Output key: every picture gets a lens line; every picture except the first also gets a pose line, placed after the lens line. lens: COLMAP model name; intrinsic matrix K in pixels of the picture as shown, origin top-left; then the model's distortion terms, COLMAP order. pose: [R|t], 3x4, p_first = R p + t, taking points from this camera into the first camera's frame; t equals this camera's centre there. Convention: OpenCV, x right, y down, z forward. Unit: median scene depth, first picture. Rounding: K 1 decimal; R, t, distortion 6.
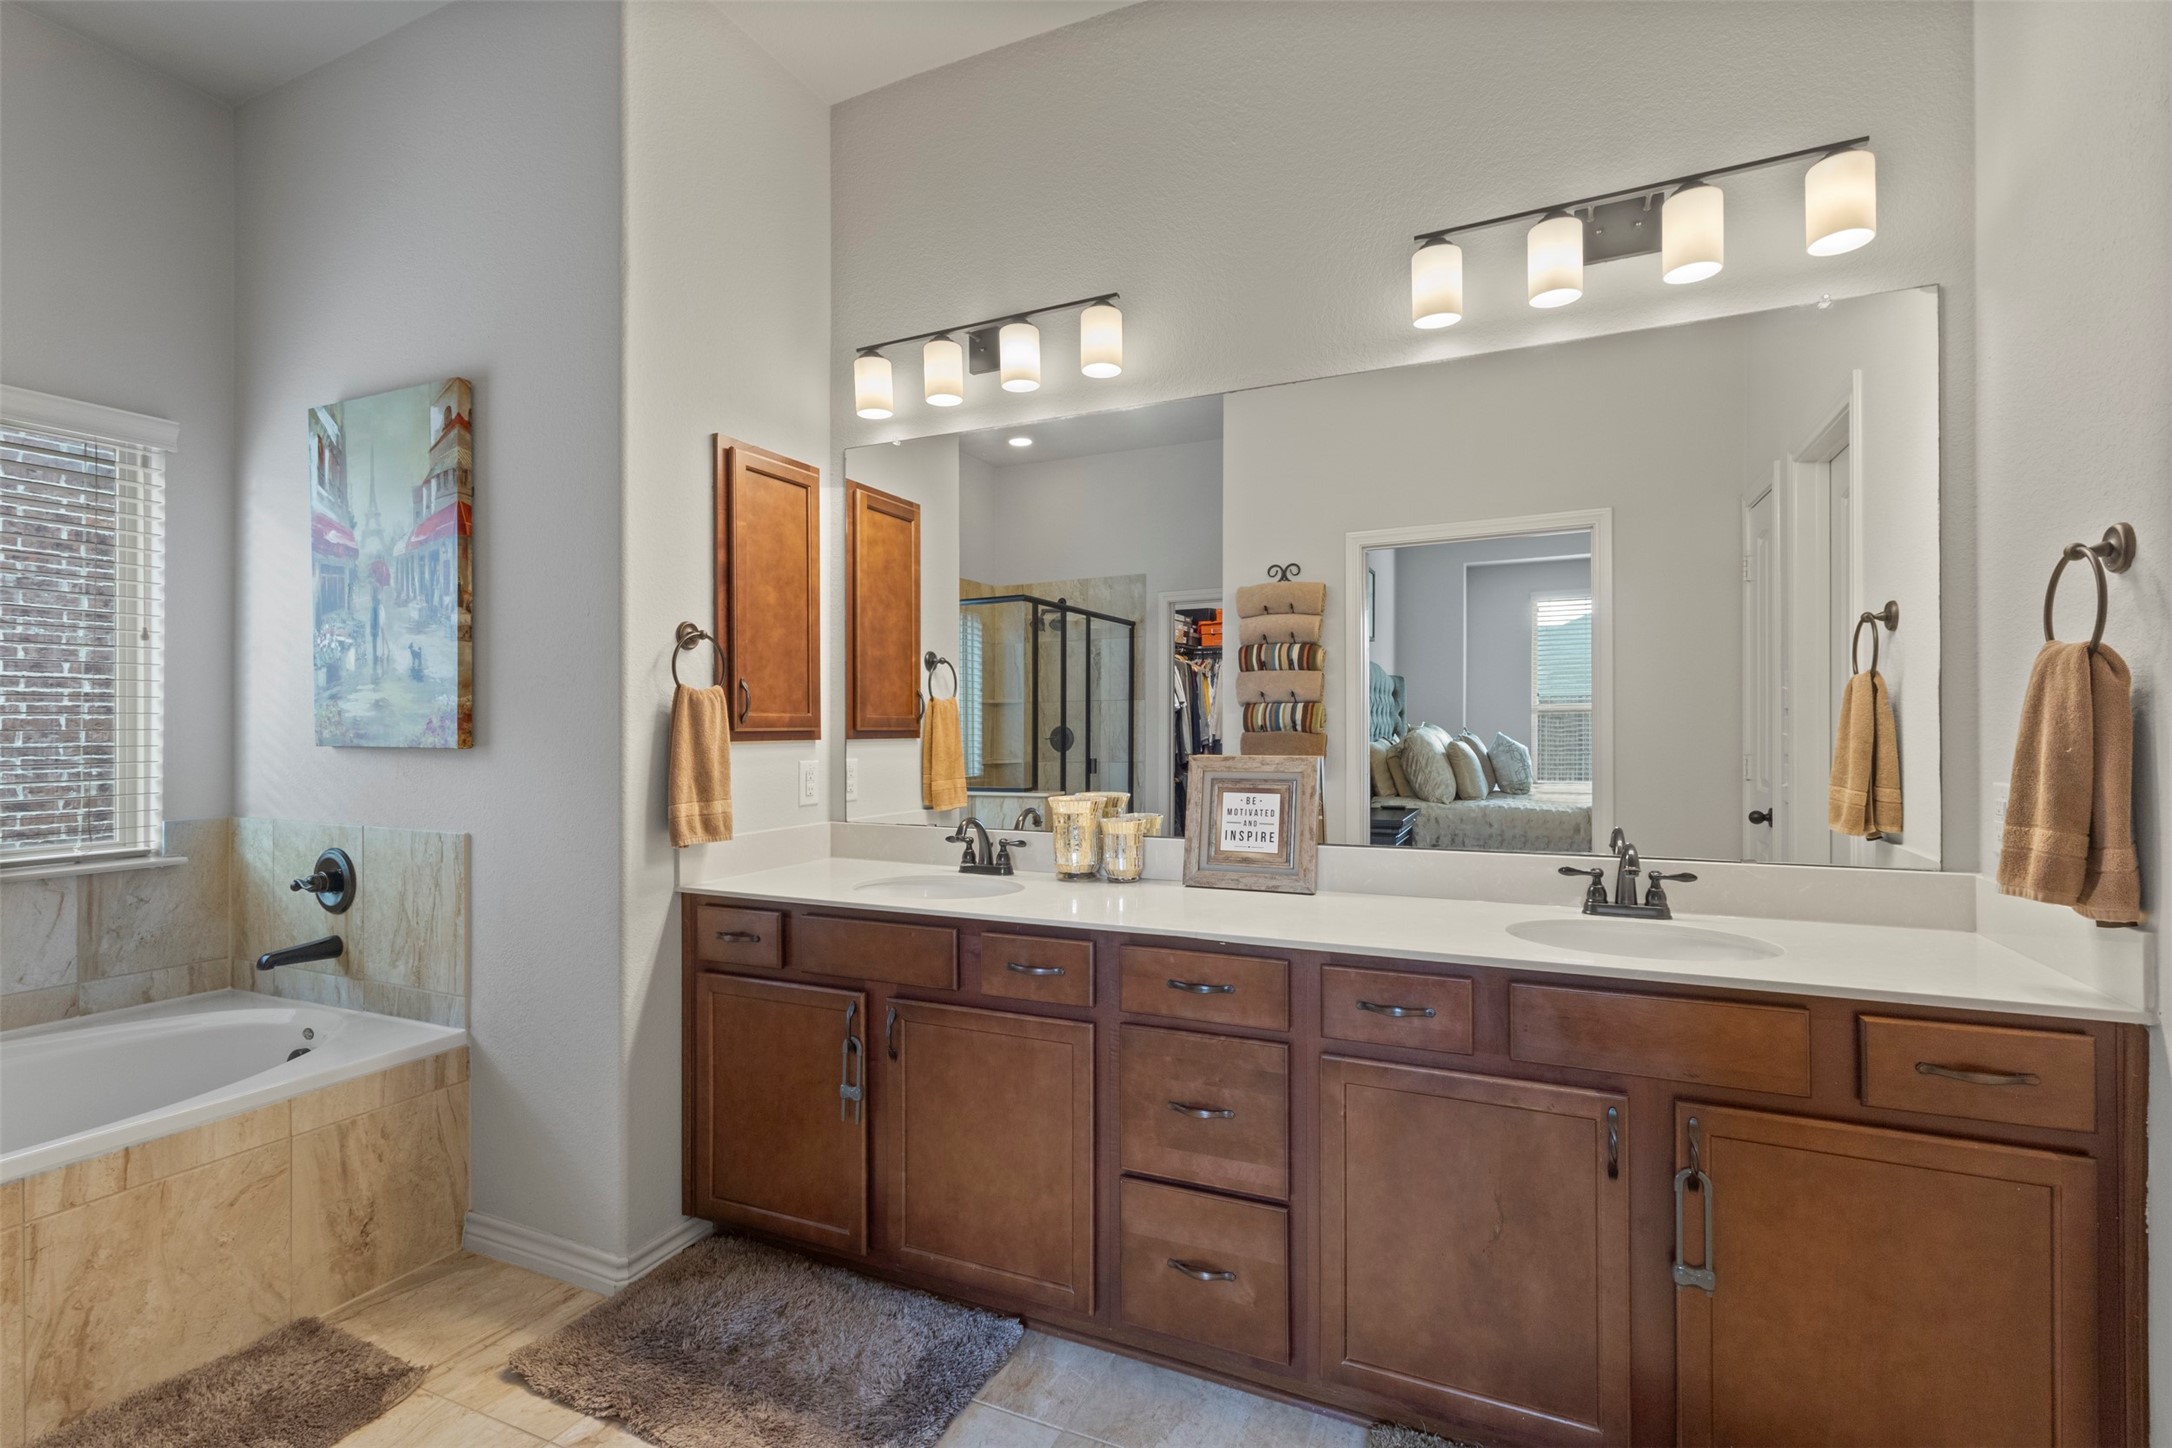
lens RADIAL K [[1006.1, 0, 1078.5], [0, 1006.1, 723.2], [0, 0, 1]] dist [0.000844, 0.001912]
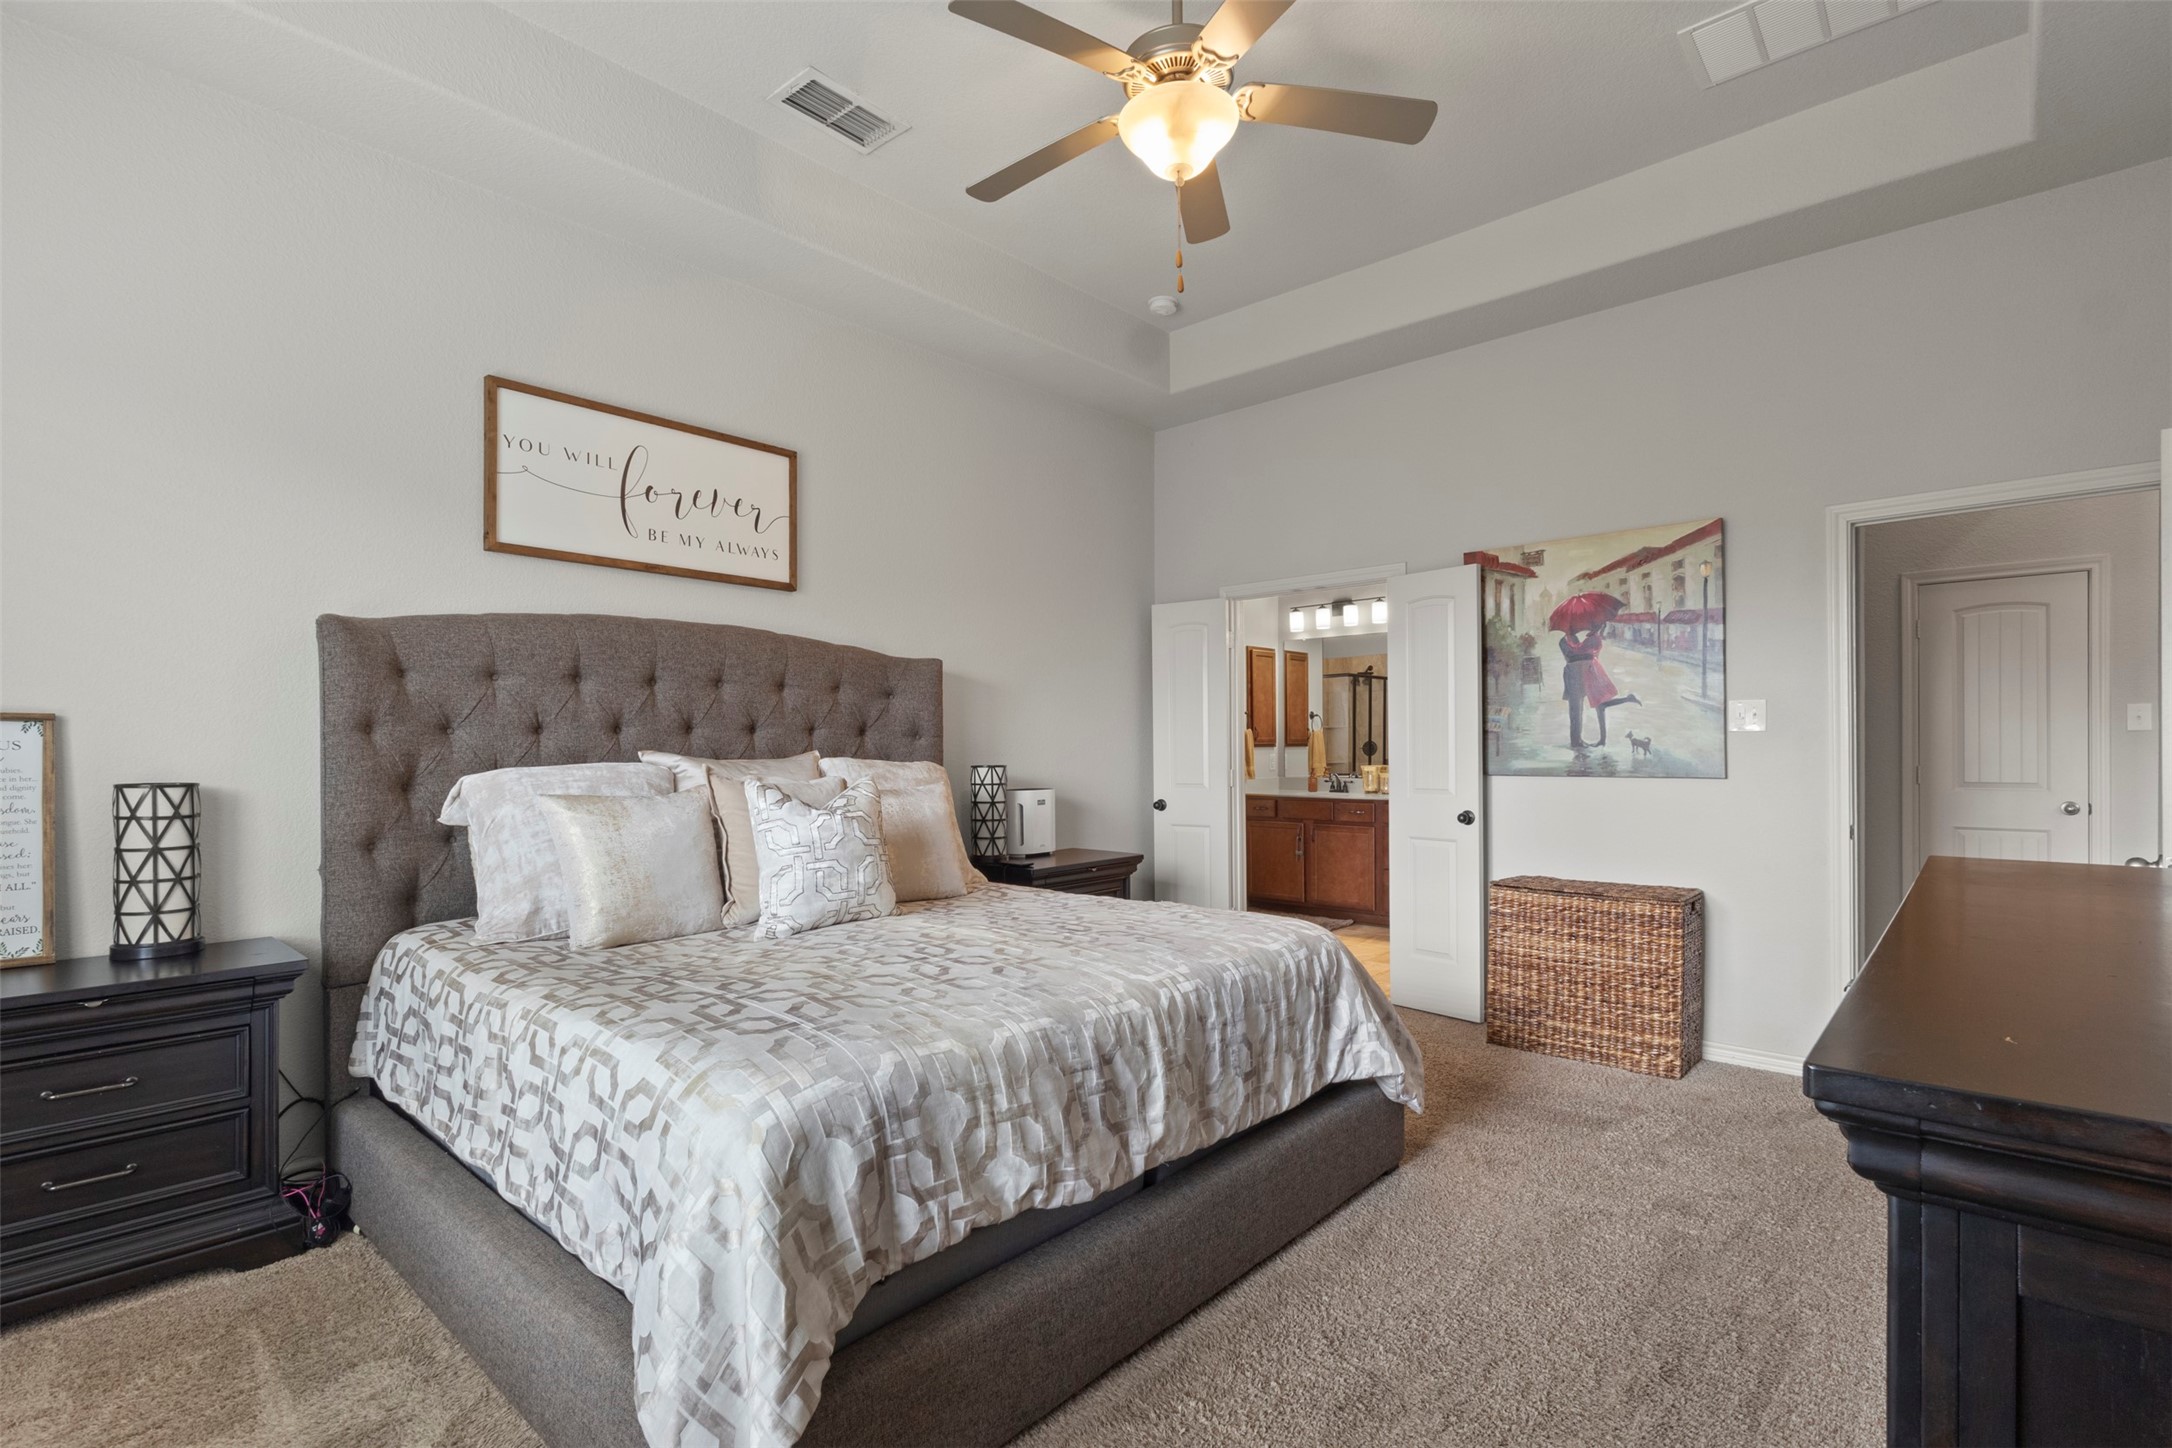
lens RADIAL K [[1006.1, 0, 1083.2], [0, 1006.1, 761.5], [0, 0, 1]] dist [0.000844, 0.001912]
pose [[0.954824, -0.002959, -0.297159, 0.064032], [0.009554, 0.999739, 0.020743, -0.006160], [0.297020, -0.022645, 0.954603, -1.913295]]
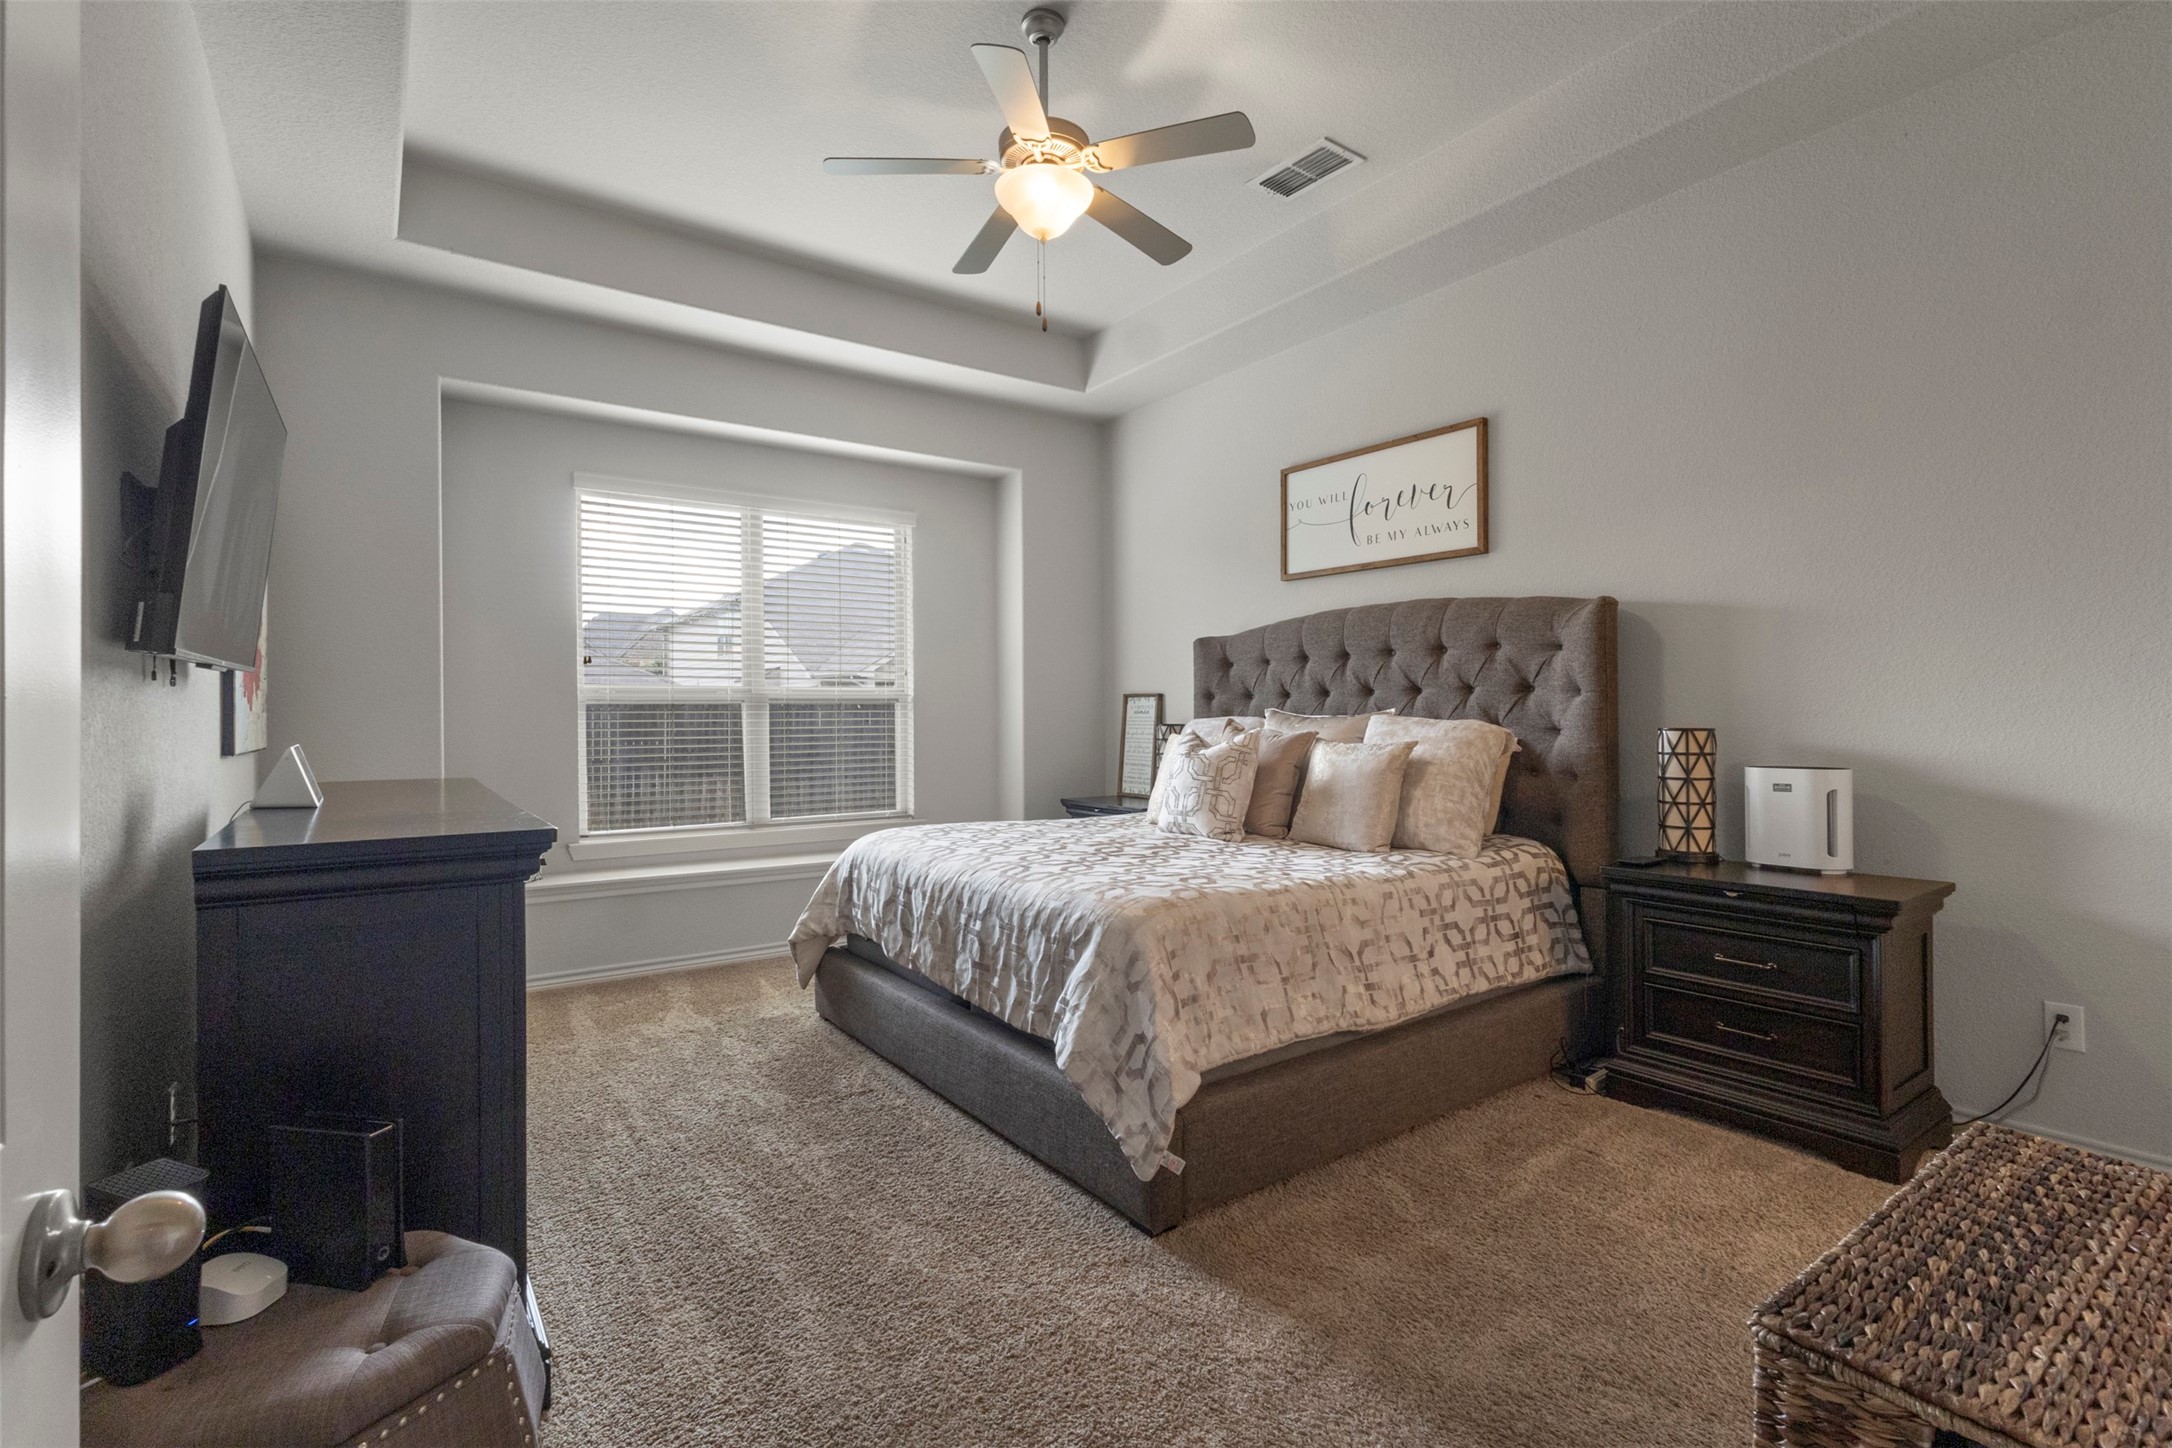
lens RADIAL K [[1006.1, 0, 1070.8], [0, 1006.1, 714.8], [0, 0, 1]] dist [0.000844, 0.001912]
pose [[-0.496882, 0.007950, -0.867782, 0.871924], [0.015744, 0.999876, 0.000145, 0.004996], [0.867675, -0.013591, -0.496945, -0.379650]]
